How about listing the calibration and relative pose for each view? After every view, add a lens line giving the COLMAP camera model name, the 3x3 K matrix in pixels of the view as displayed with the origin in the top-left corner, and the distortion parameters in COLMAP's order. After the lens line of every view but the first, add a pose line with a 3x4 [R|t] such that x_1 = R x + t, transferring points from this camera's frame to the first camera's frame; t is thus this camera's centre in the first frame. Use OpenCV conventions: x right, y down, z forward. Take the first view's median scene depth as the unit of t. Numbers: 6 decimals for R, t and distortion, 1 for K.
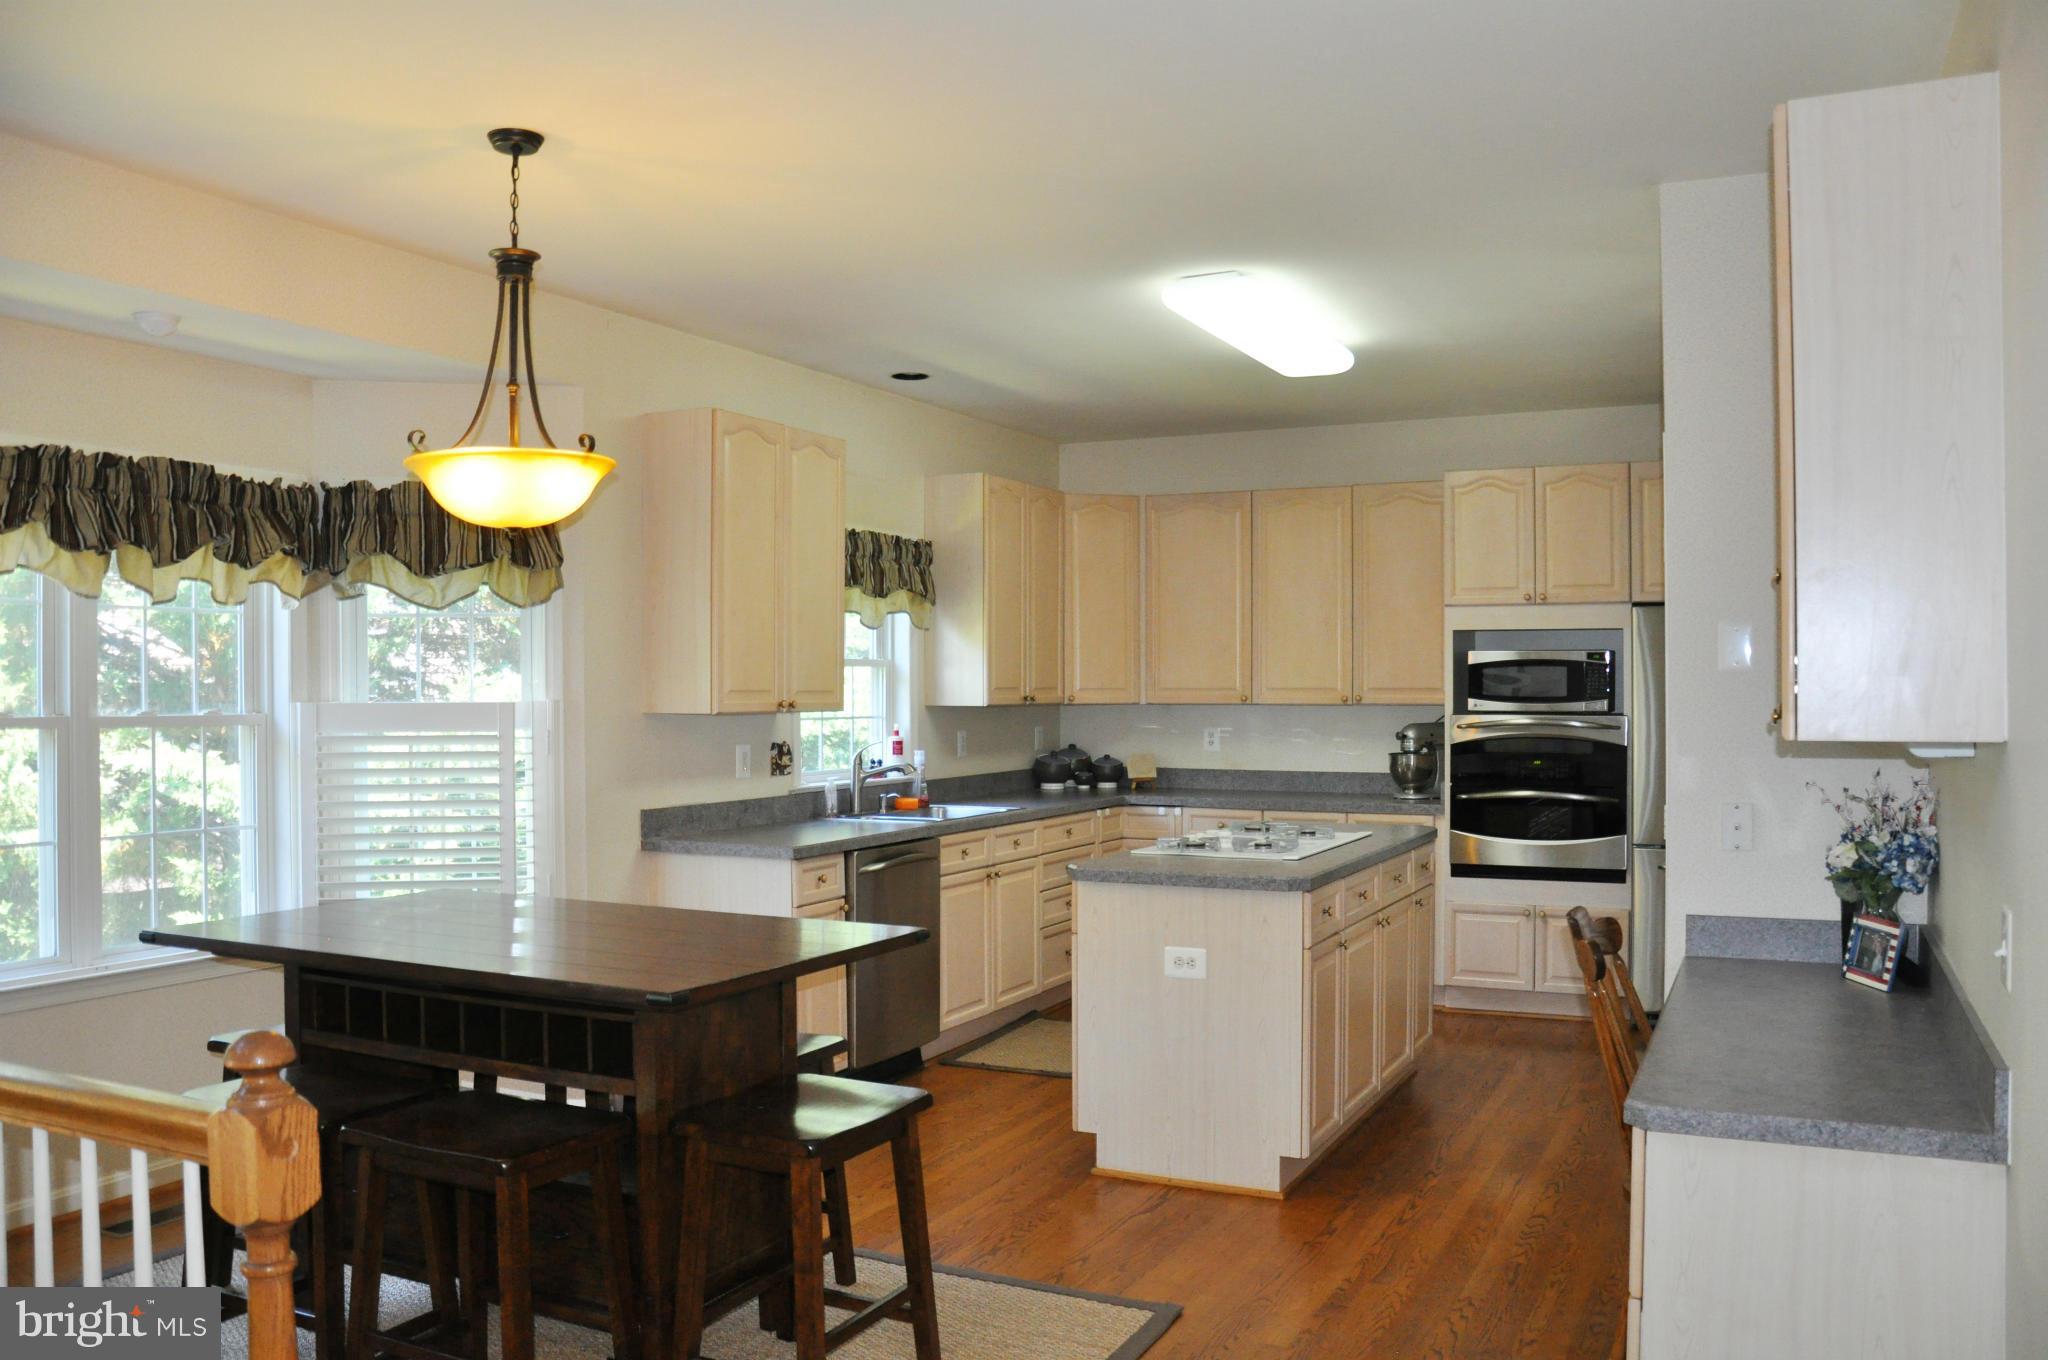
lens RADIAL K [[1601.6, 0, 1024.0], [0, 1601.6, 680.0], [0, 0, 1]] dist [-0.160745, 0.115524]
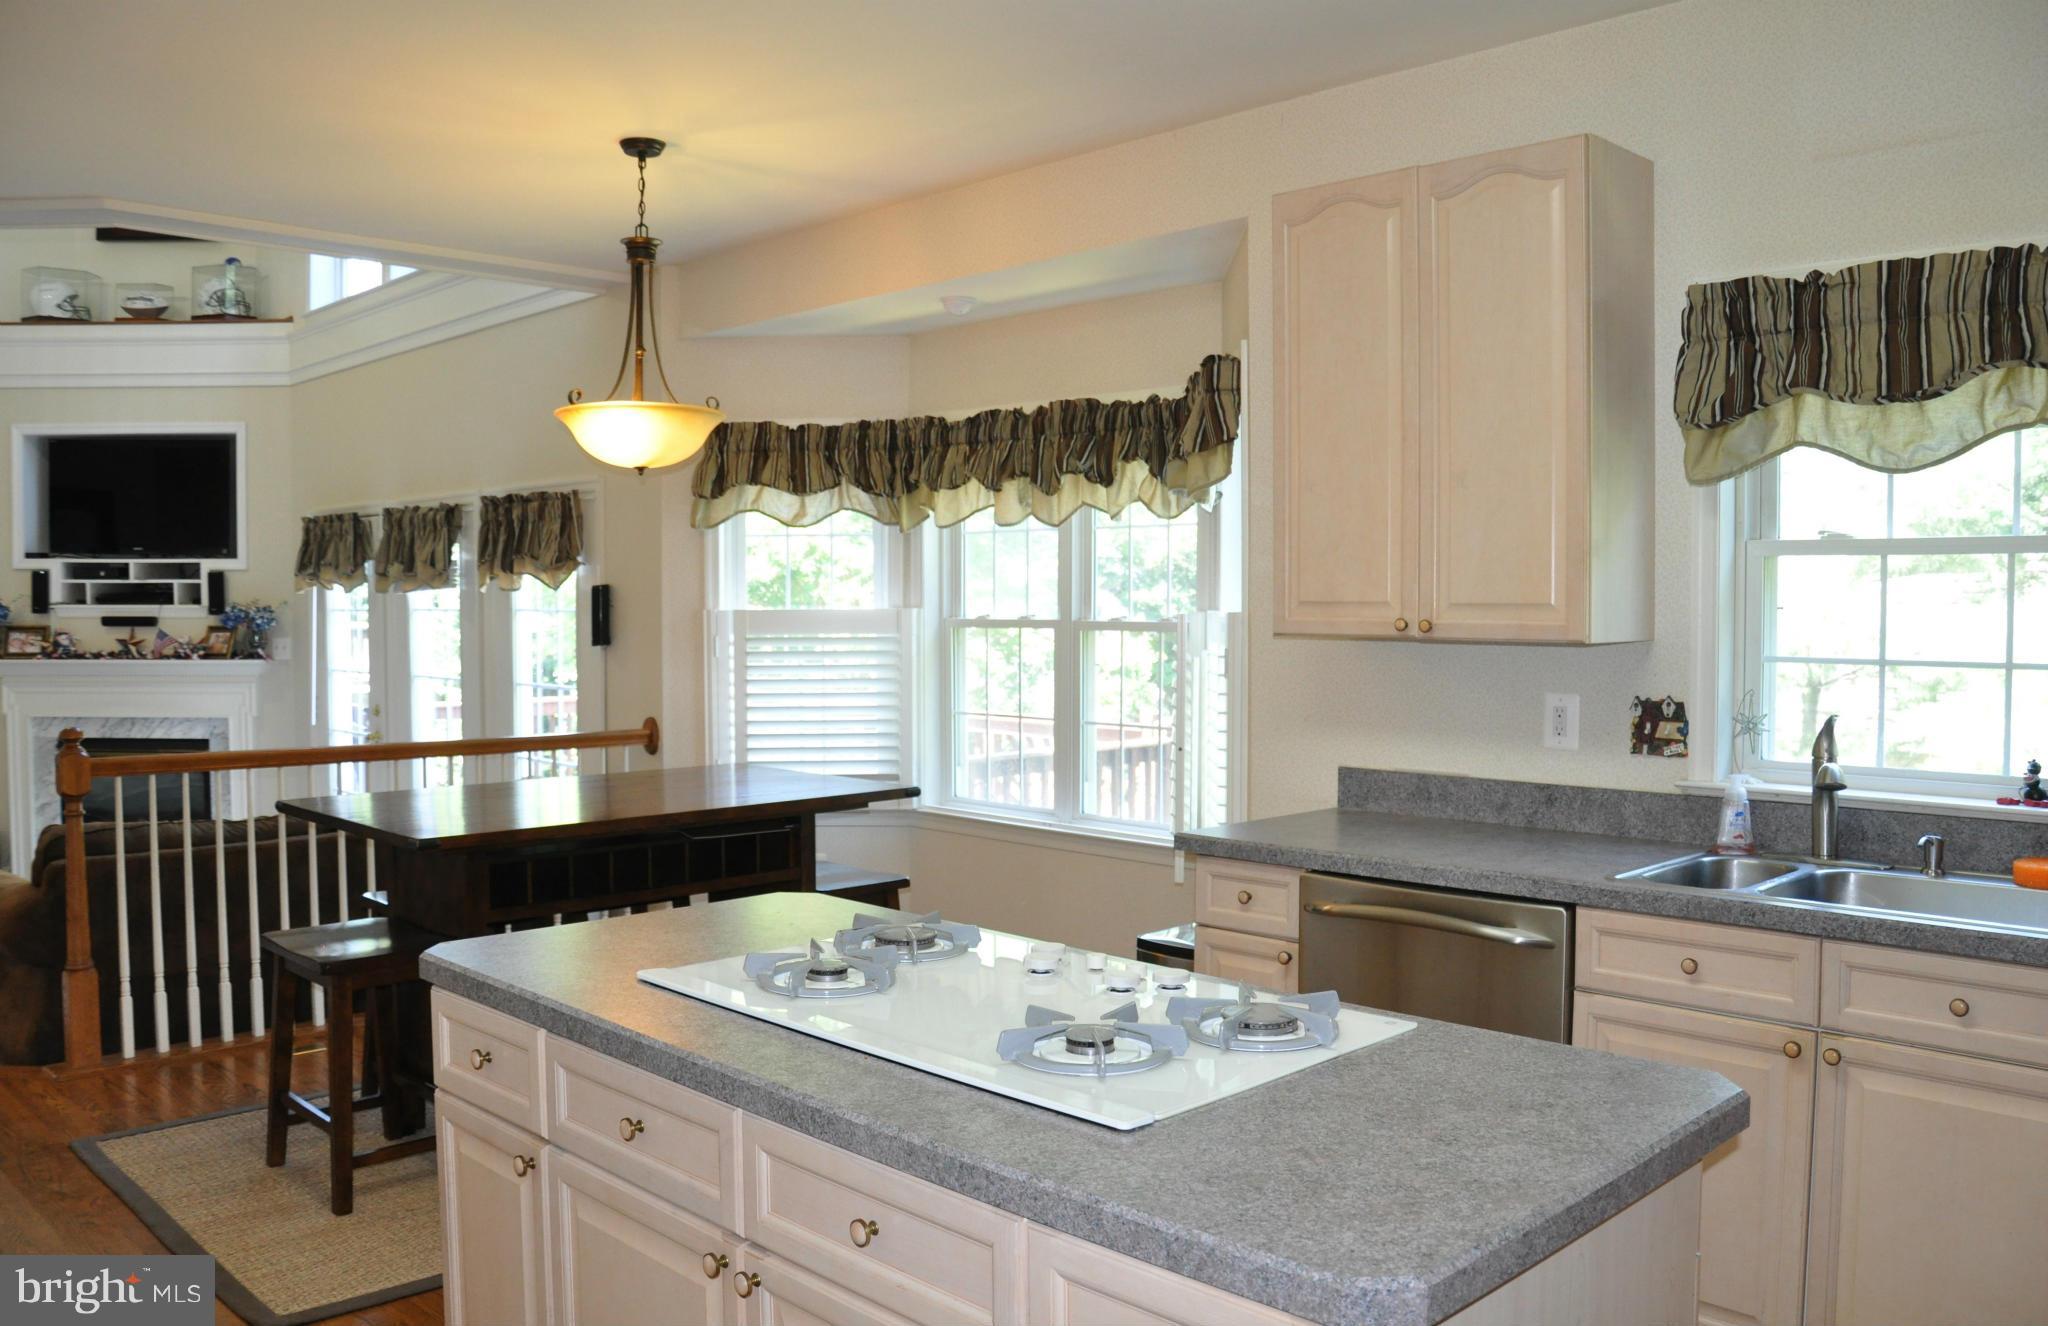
lens RADIAL K [[1636.0, 0, 1024.0], [0, 1636.0, 663.0], [0, 0, 1]] dist [-0.064775, 0.013054]
pose [[-0.322589, 0.039170, -0.945728, 0.464371], [0.006718, 0.999213, 0.039094, 0.004222], [0.946515, 0.006258, -0.322598, 1.007637]]
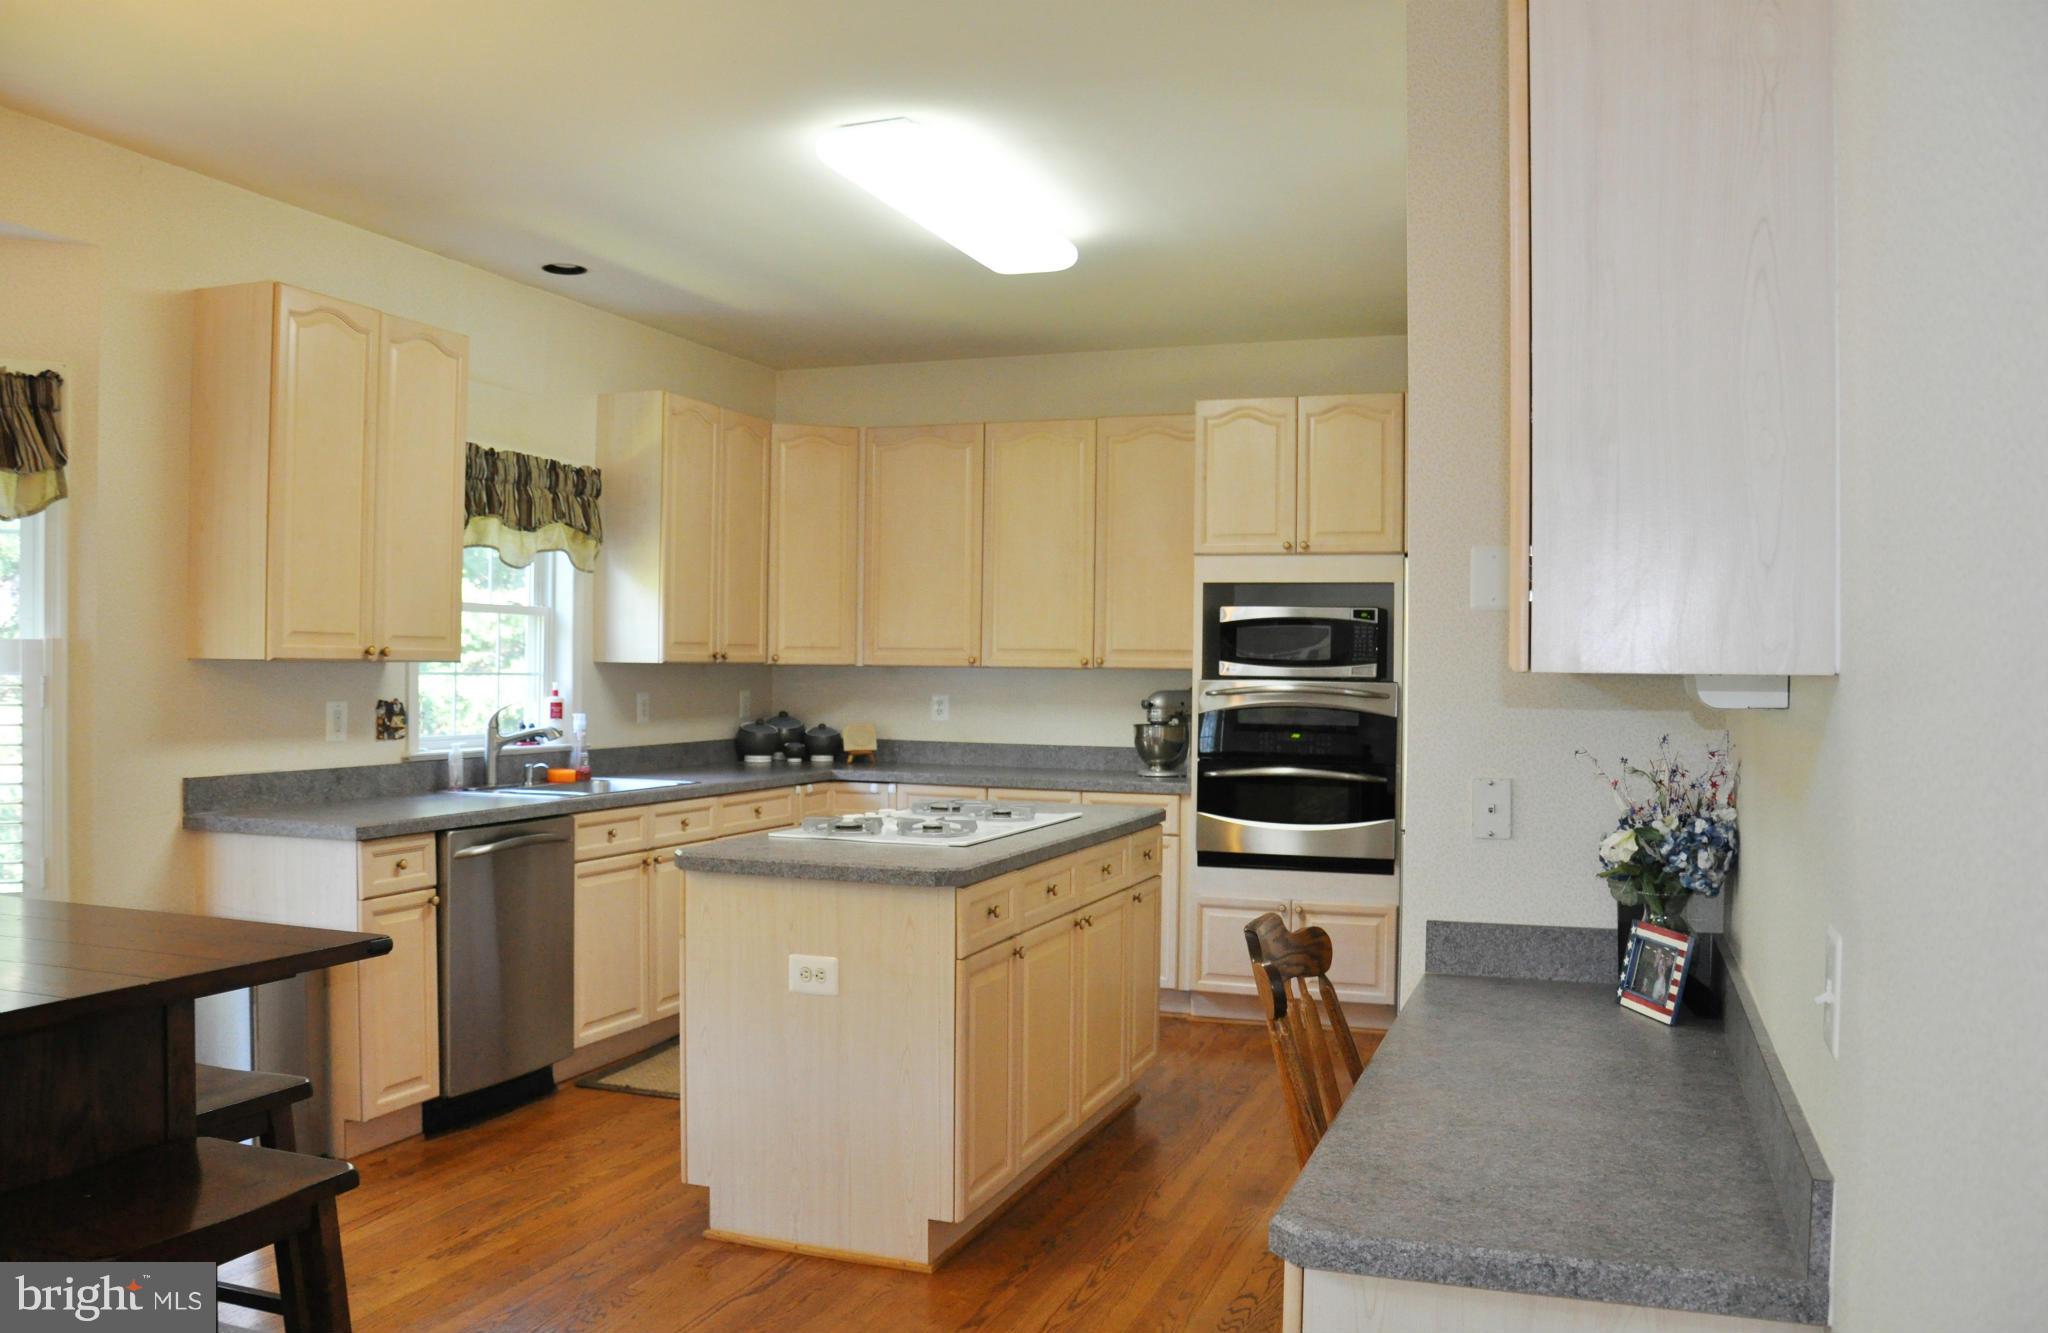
lens RADIAL K [[1623.7, 0, 1024.0], [0, 1623.7, 666.5], [0, 0, 1]] dist [-0.156837, 0.109718]
pose [[0.993804, 0.012996, 0.110381, 0.087330], [-0.013422, 0.999905, 0.003124, 0.015201], [-0.110330, -0.004586, 0.993884, 0.145260]]
